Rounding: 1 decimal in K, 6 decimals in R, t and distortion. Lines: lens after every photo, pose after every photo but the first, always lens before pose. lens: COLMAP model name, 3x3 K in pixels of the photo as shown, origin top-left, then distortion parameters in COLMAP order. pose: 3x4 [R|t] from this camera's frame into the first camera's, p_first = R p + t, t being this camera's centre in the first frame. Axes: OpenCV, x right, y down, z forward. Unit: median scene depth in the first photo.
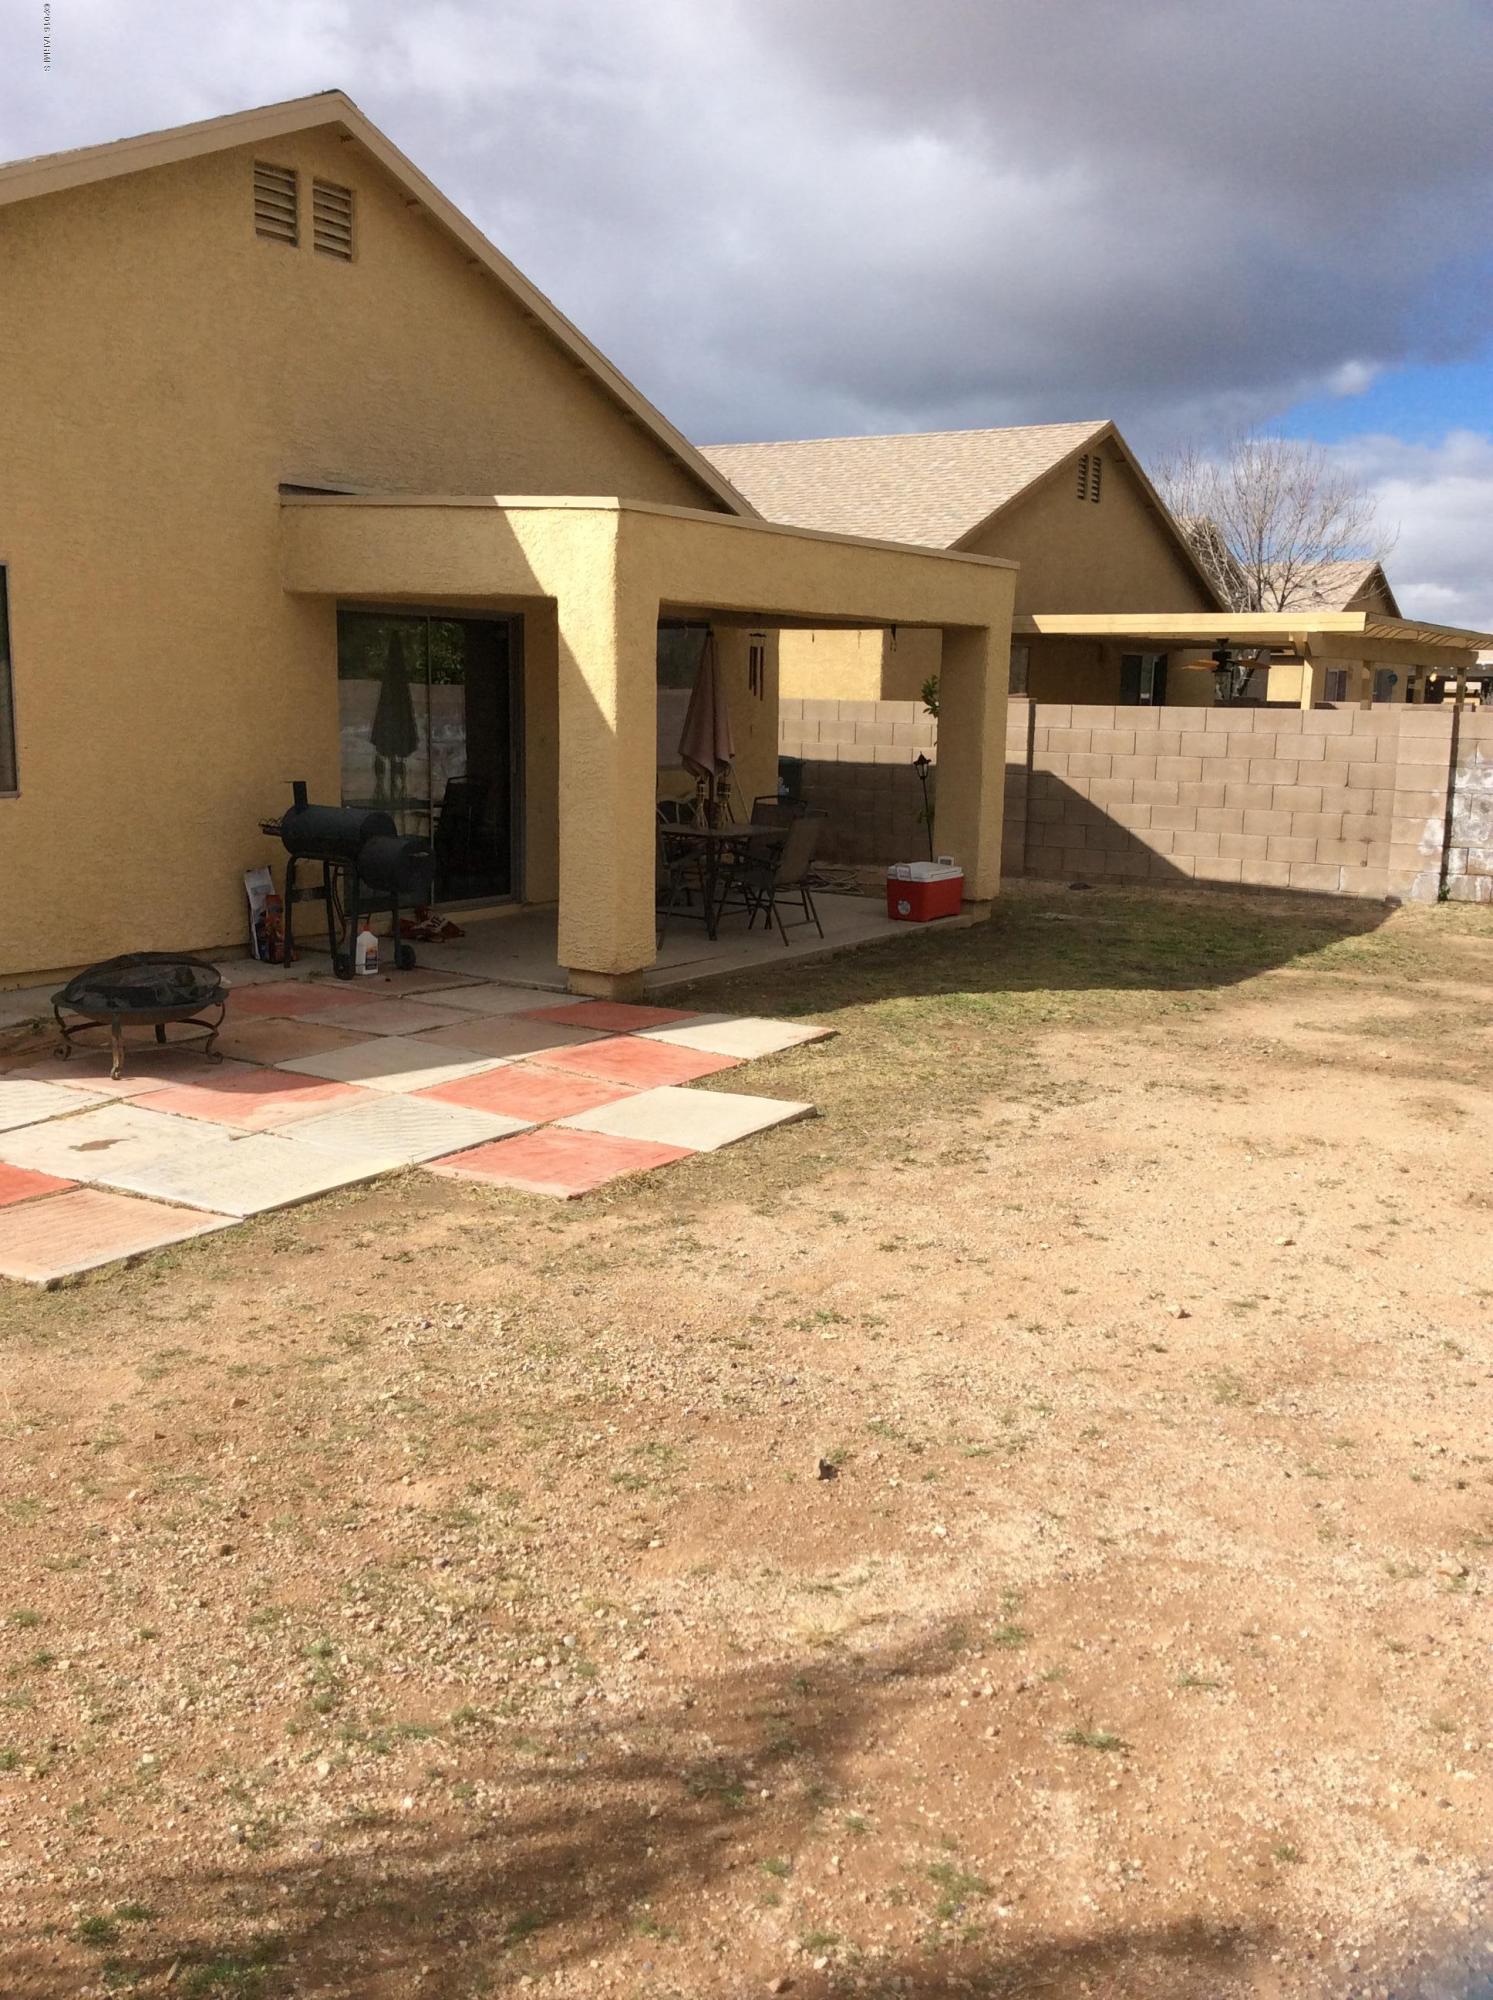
lens RADIAL K [[1817.0, 0, 749.4], [0, 1817.0, 998.8], [0, 0, 1]] dist [0.080398, 0.000000]
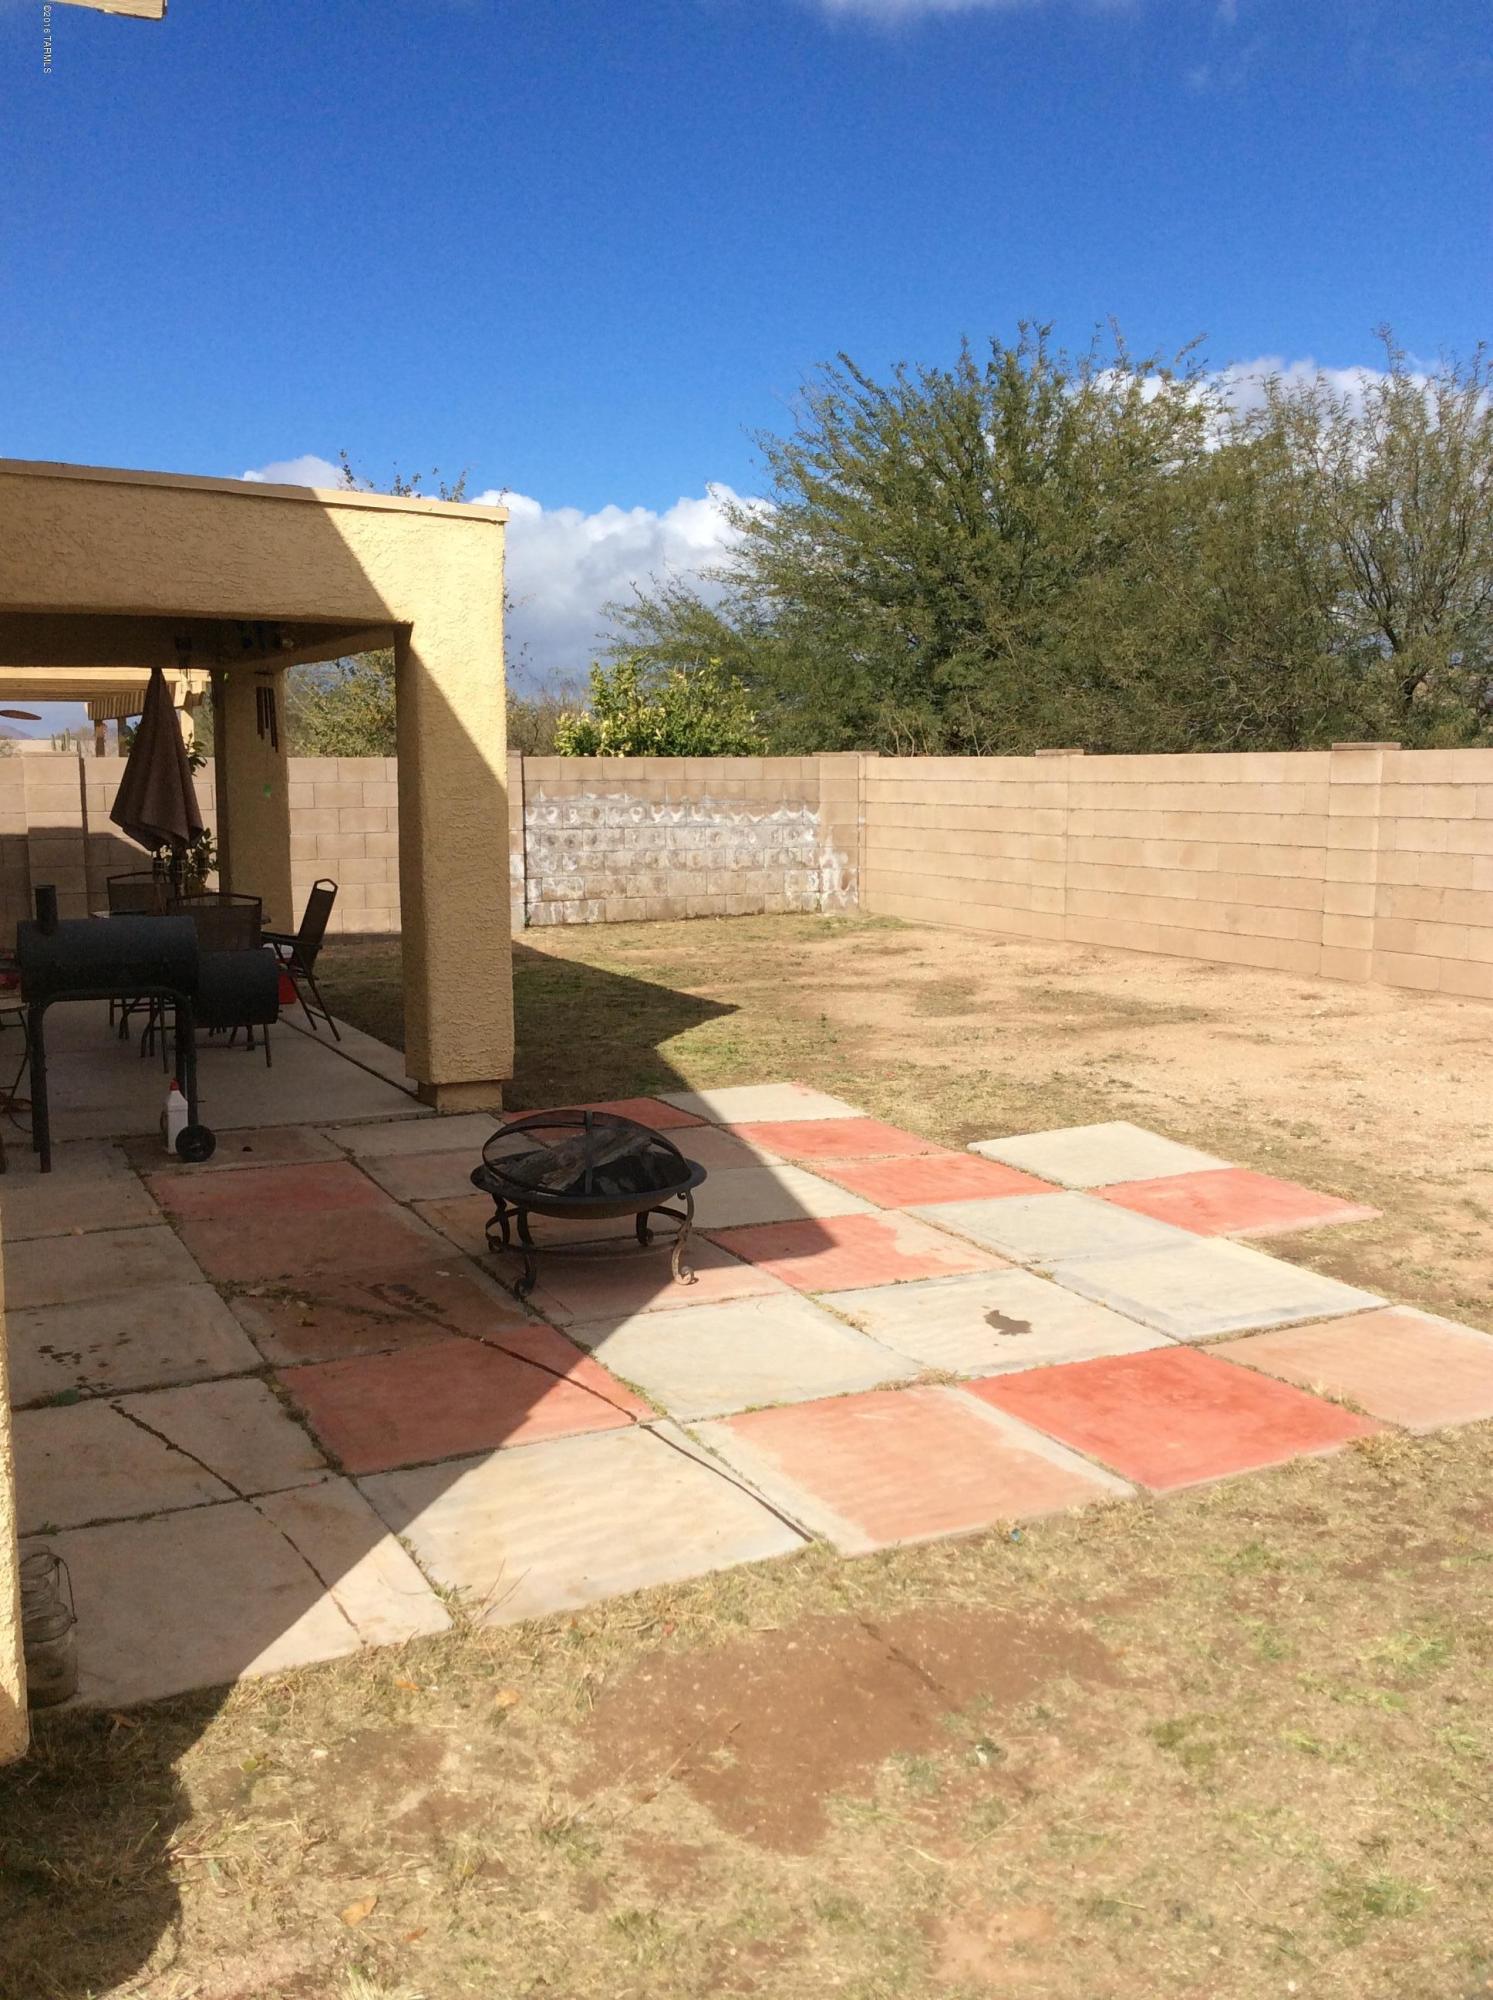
lens RADIAL K [[1817.0, 0, 751.2], [0, 1817.0, 999.3], [0, 0, 1]] dist [0.080398, 0.000000]
pose [[0.525739, -0.136248, 0.839663, -0.533710], [0.161128, 0.985170, 0.058971, -0.060351], [-0.835246, 0.104289, 0.539896, 0.342053]]
